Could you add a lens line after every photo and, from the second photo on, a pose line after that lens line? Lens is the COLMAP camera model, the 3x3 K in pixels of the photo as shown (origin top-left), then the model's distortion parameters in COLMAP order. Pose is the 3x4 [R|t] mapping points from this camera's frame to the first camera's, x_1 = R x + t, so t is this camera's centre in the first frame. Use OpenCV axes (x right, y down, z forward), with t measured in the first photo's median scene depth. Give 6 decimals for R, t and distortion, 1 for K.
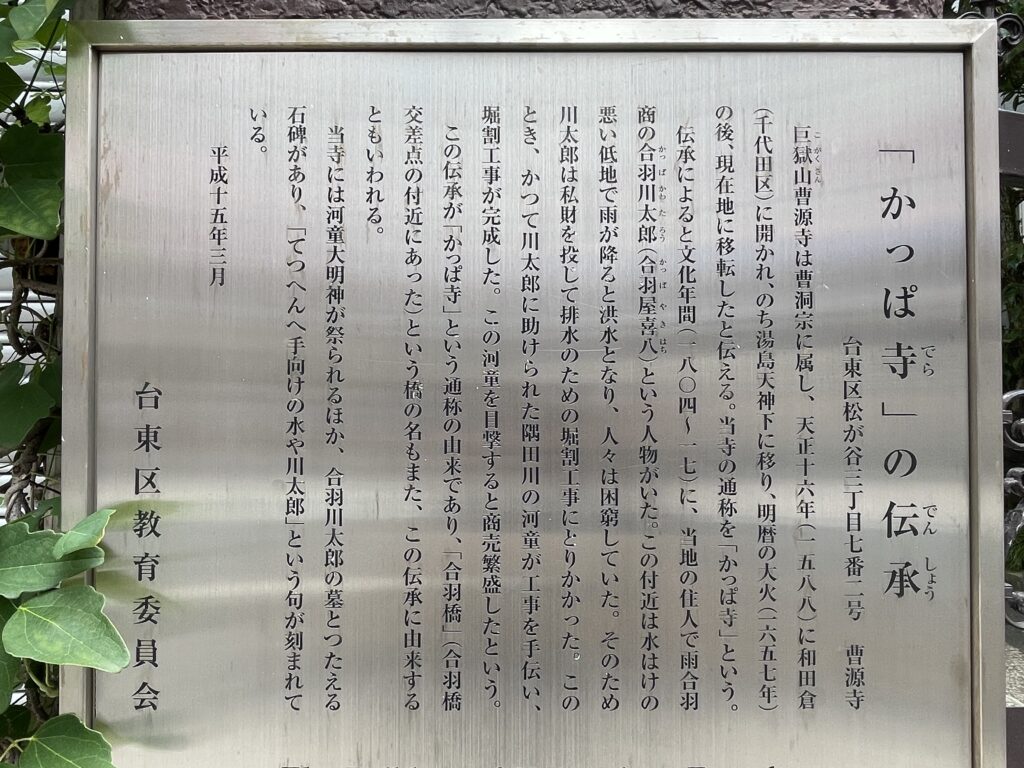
lens RADIAL K [[788.6, 0, 509.3], [0, 788.6, 381.9], [0, 0, 1]] dist [-0.003794, 0.000558]
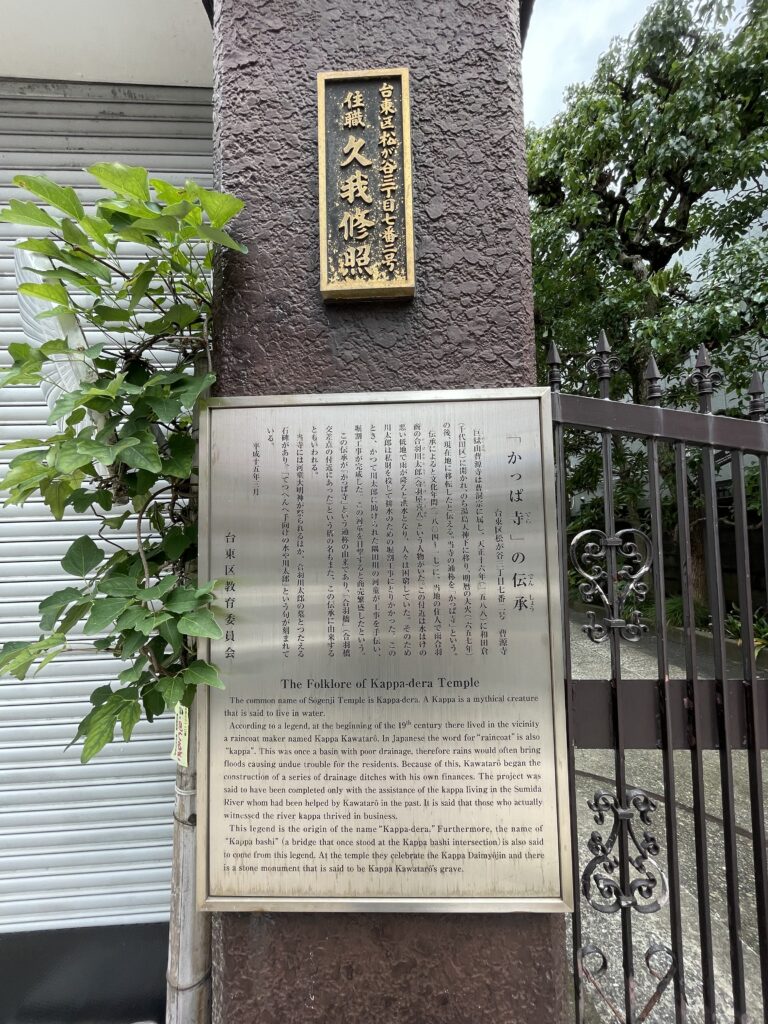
lens RADIAL K [[411.5, 0, 388.7], [0, 411.5, 514.5], [0, 0, 1]] dist [0.000179, -0.000006]
pose [[0.999387, -0.020471, -0.028408, 0.112995], [0.019364, 0.999063, -0.038711, 0.004531], [0.029174, 0.038137, 0.998847, -0.363628]]
